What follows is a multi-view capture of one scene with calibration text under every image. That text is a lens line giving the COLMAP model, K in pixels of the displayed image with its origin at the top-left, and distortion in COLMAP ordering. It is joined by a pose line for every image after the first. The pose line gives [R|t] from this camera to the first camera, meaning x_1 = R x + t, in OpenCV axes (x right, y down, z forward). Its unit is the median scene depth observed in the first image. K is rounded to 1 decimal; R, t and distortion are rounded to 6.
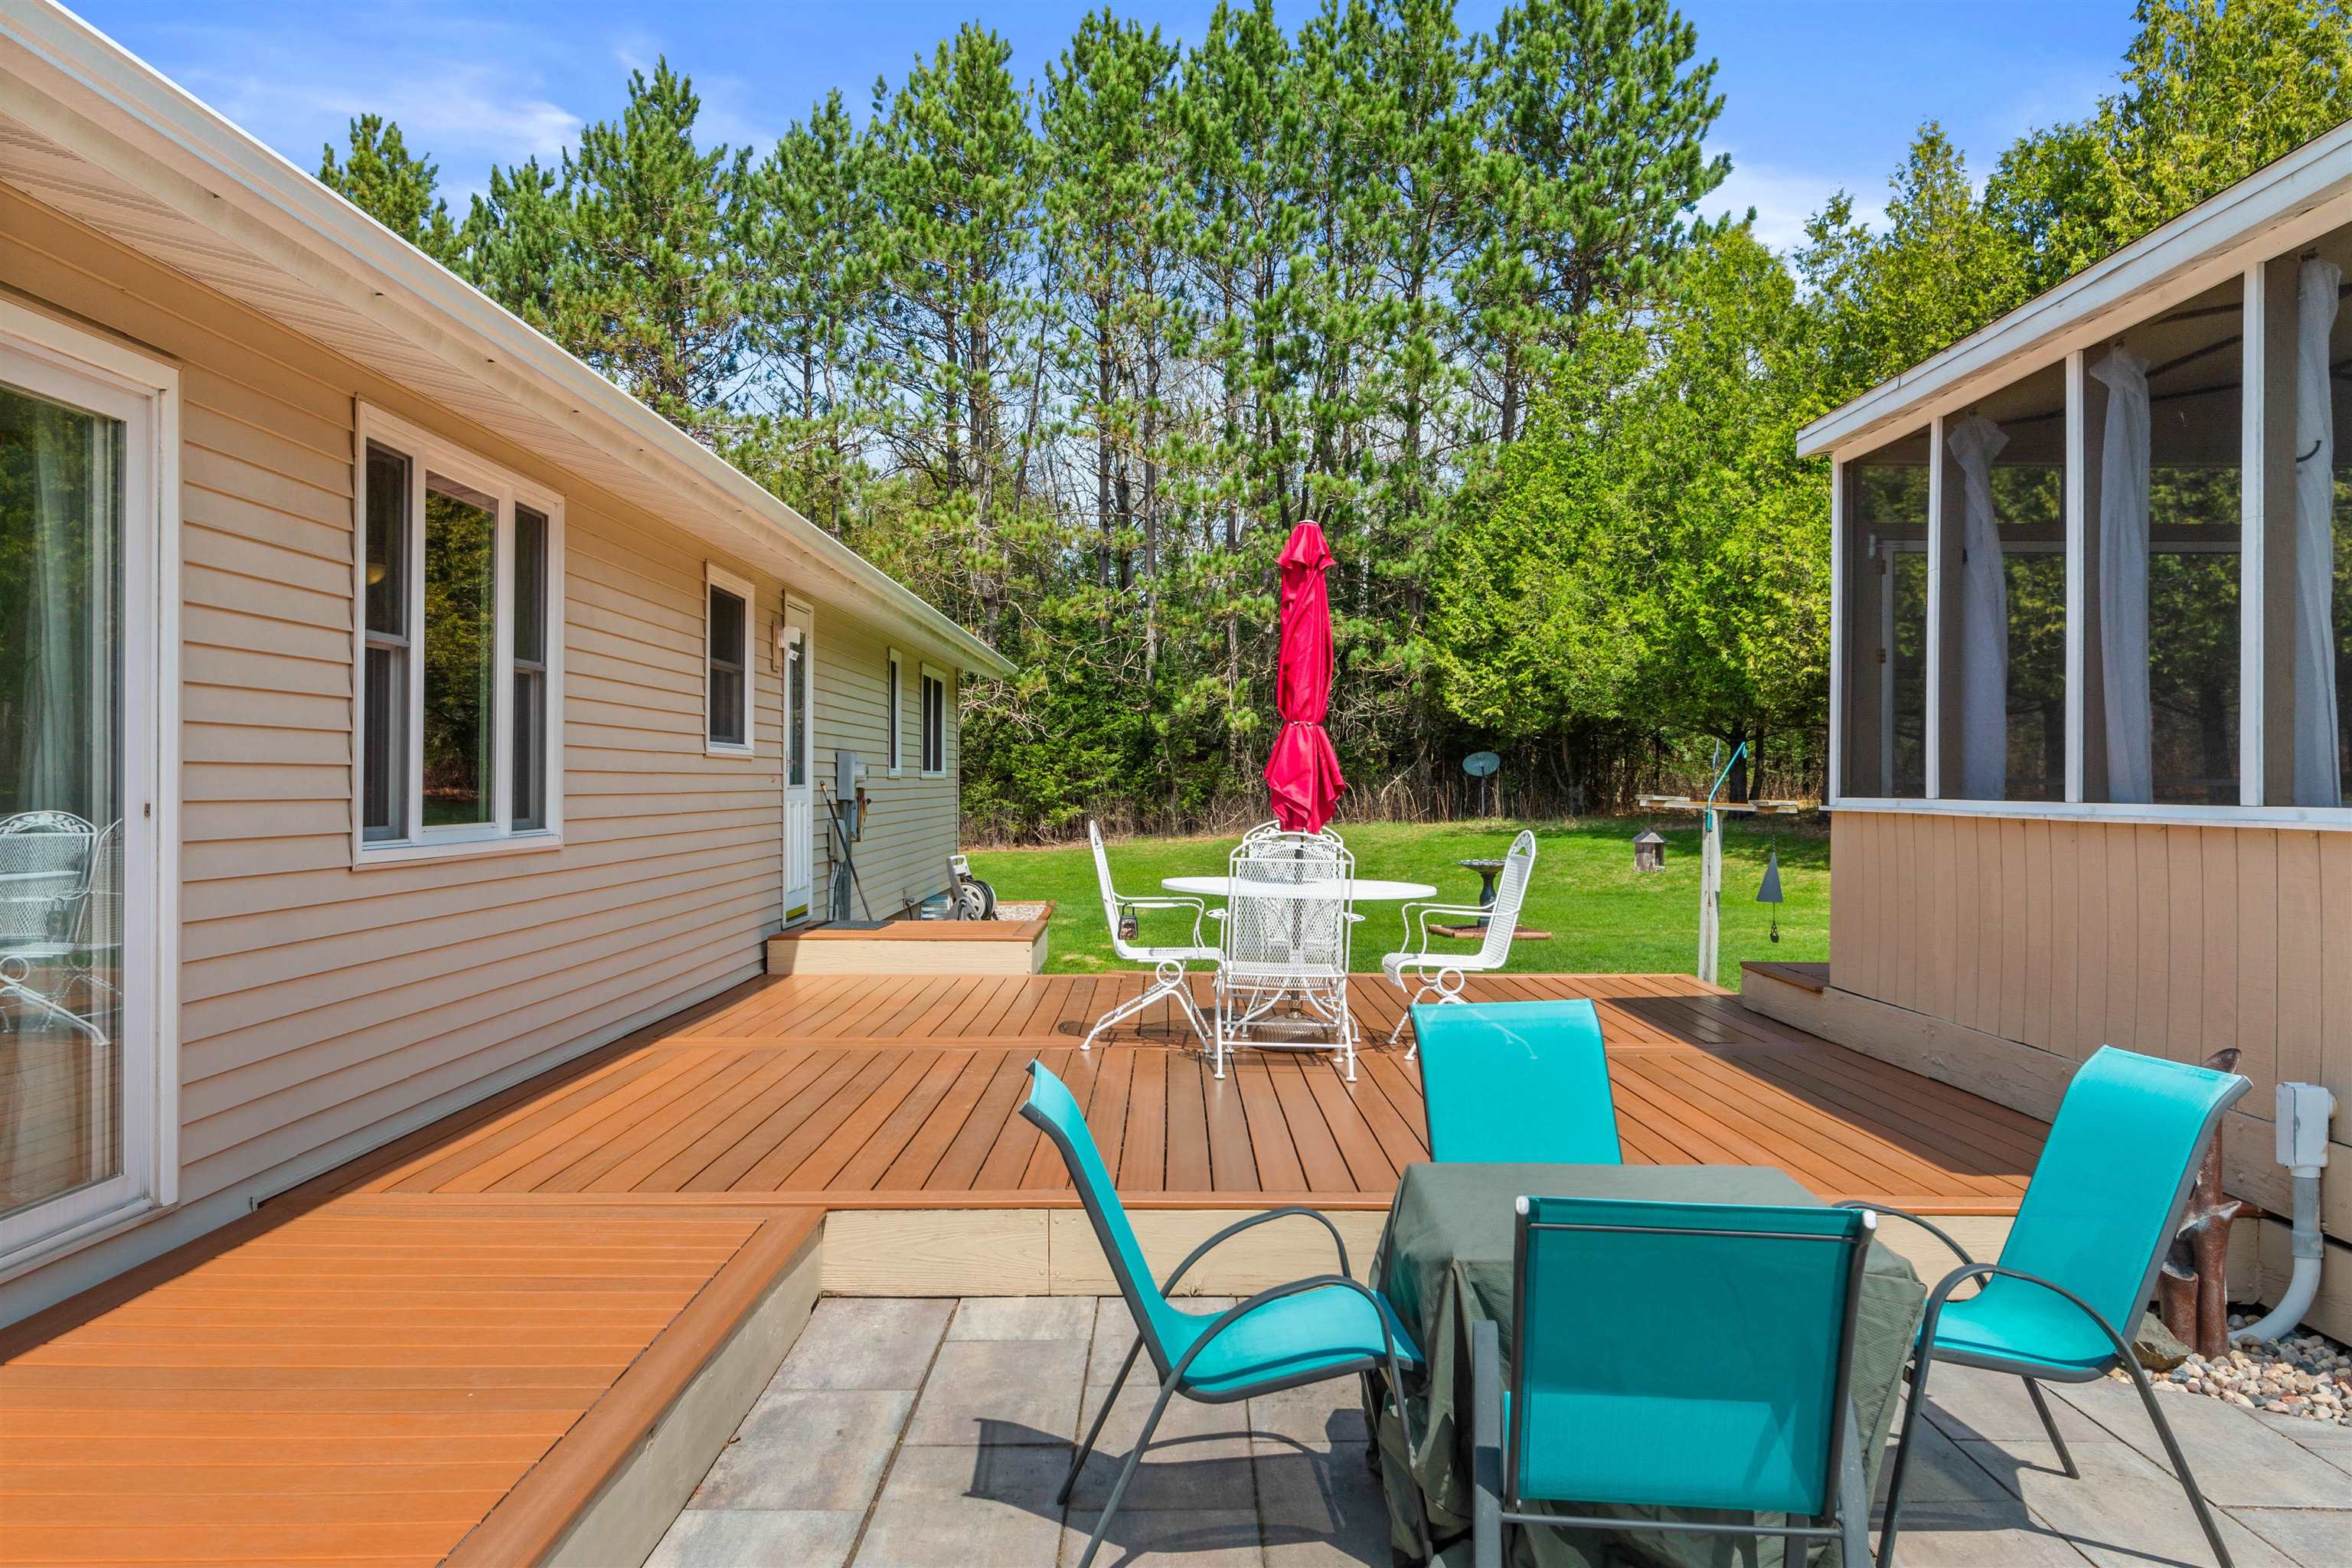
lens RADIAL K [[1890.1, 0, 1176.0], [0, 1890.1, 784.0], [0, 0, 1]] dist [0.089103, 0.001726]
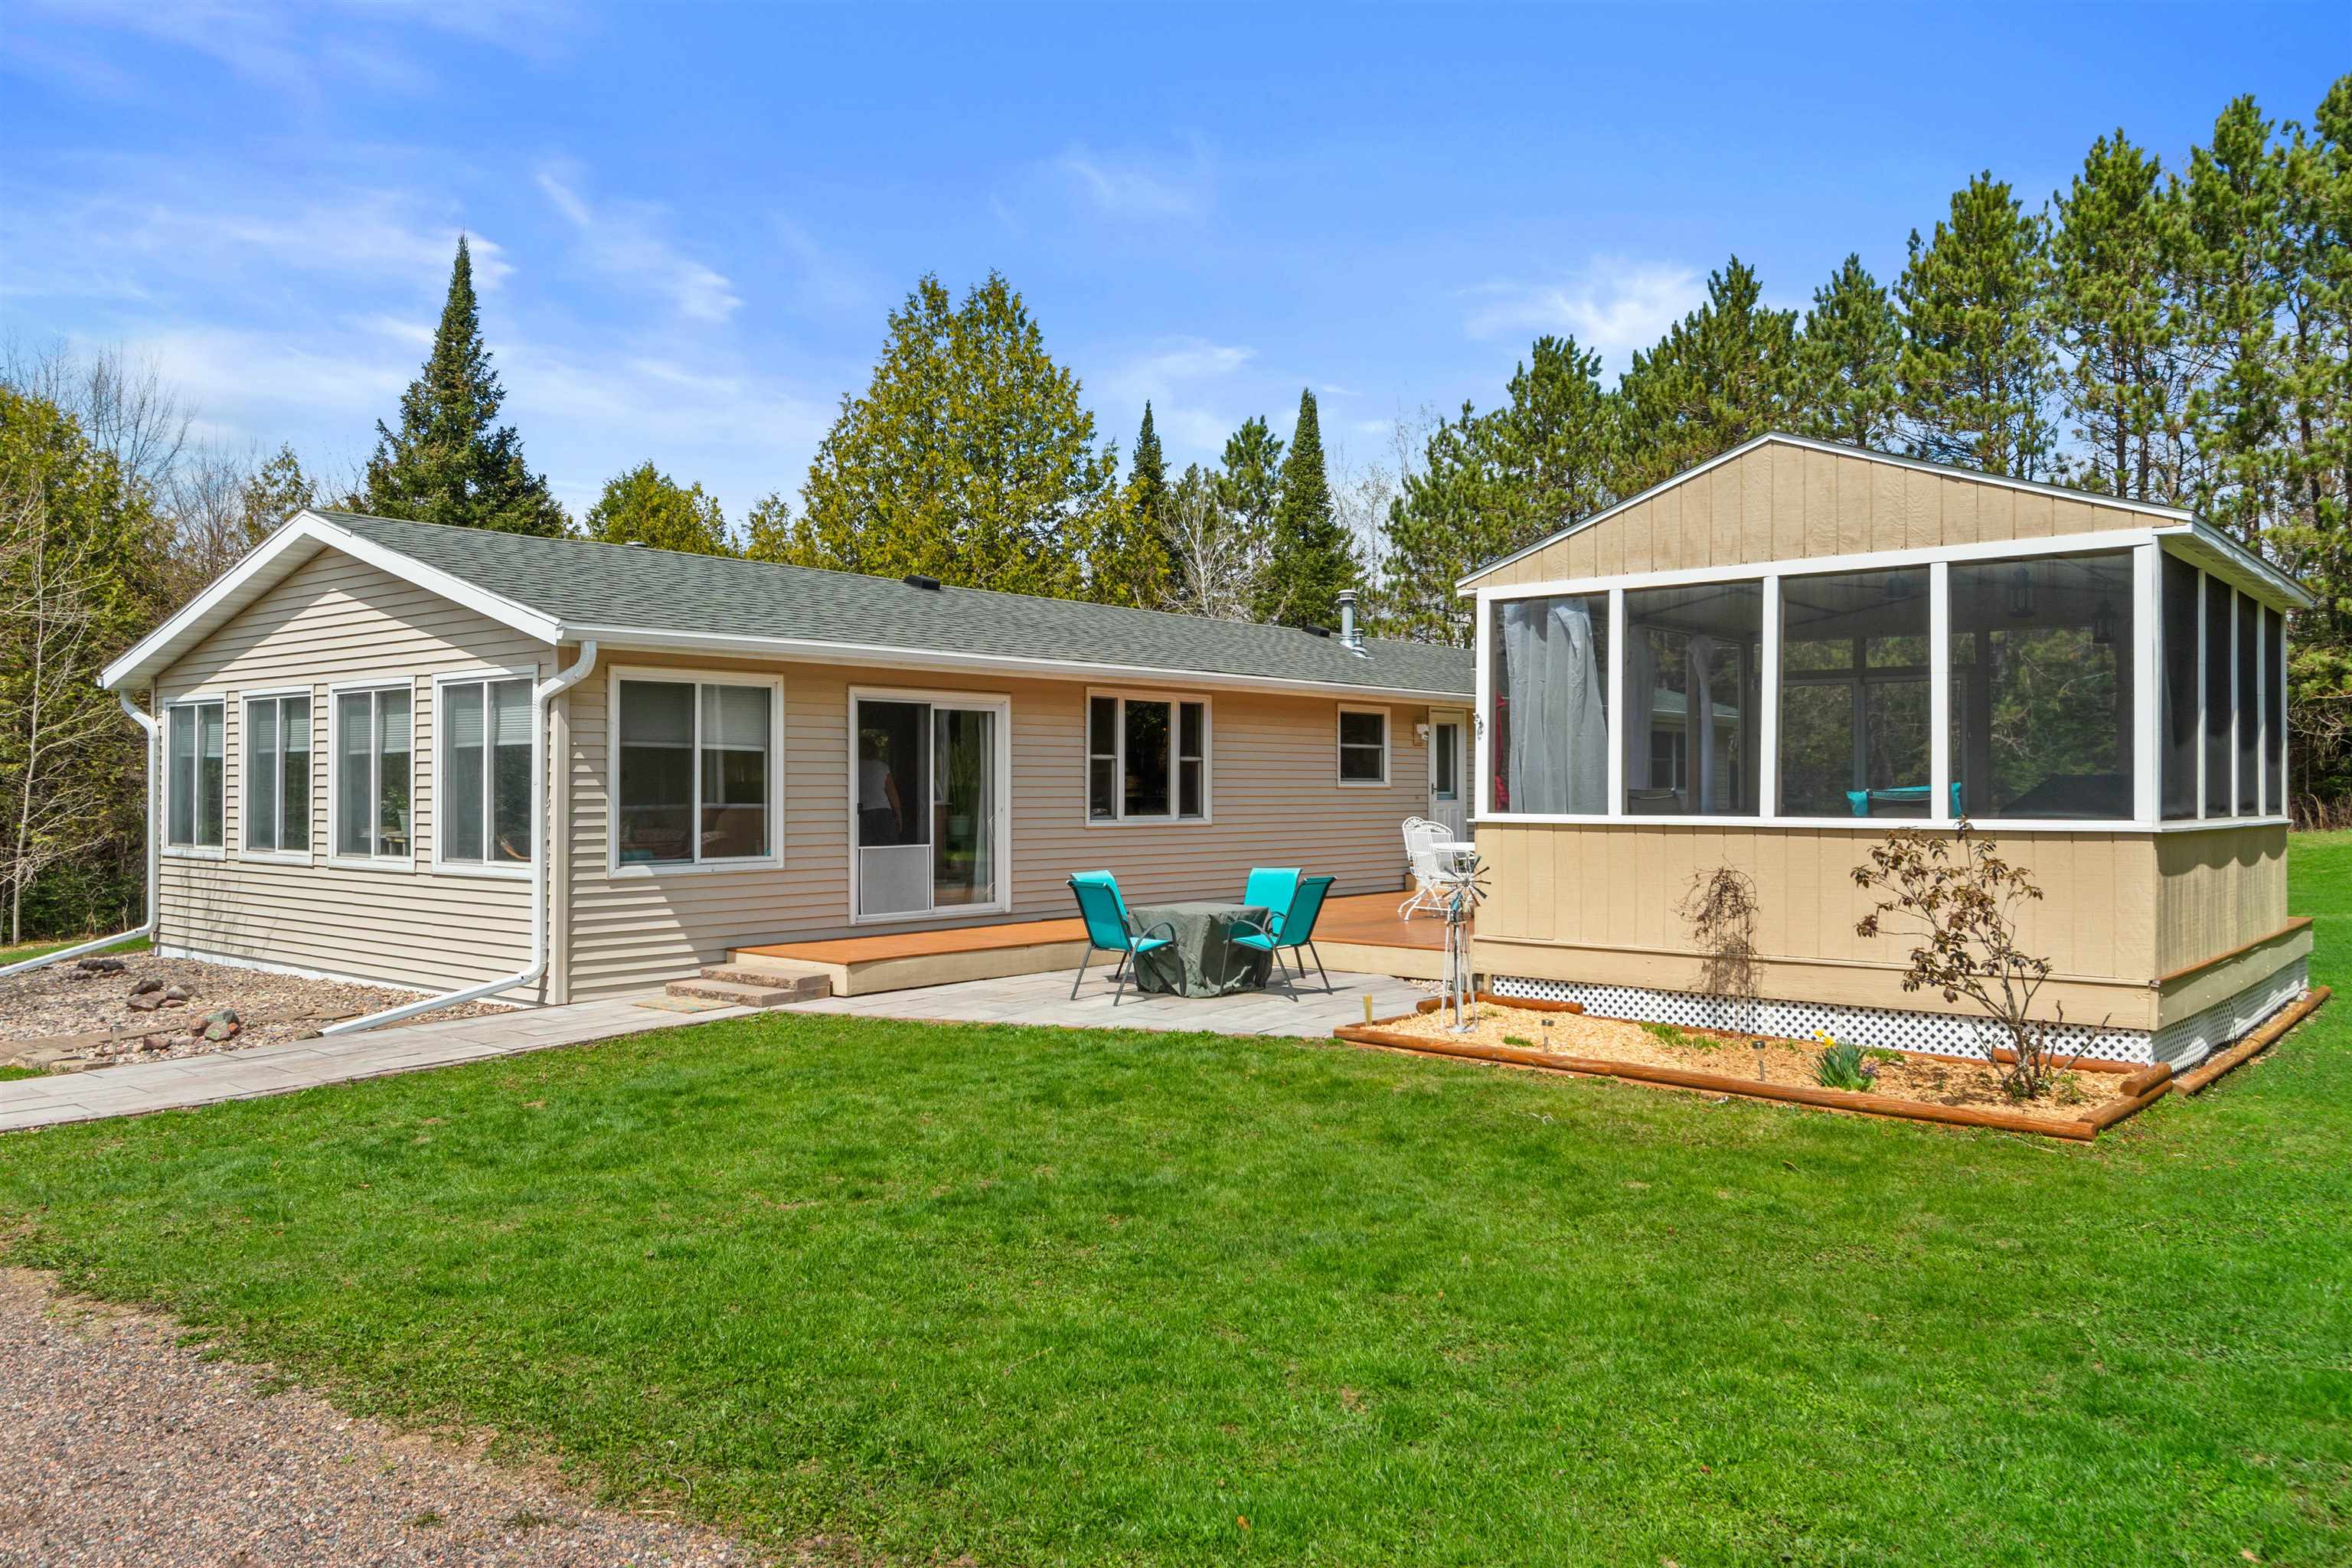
lens RADIAL K [[1698.5, 0, 1176.0], [0, 1698.5, 784.0], [0, 0, 1]] dist [0.001123, 0.000382]
pose [[0.763556, -0.000402, -0.645741, 0.196826], [-0.006826, 0.999939, -0.008695, -0.000976], [0.645706, 0.011047, 0.763507, -0.139856]]
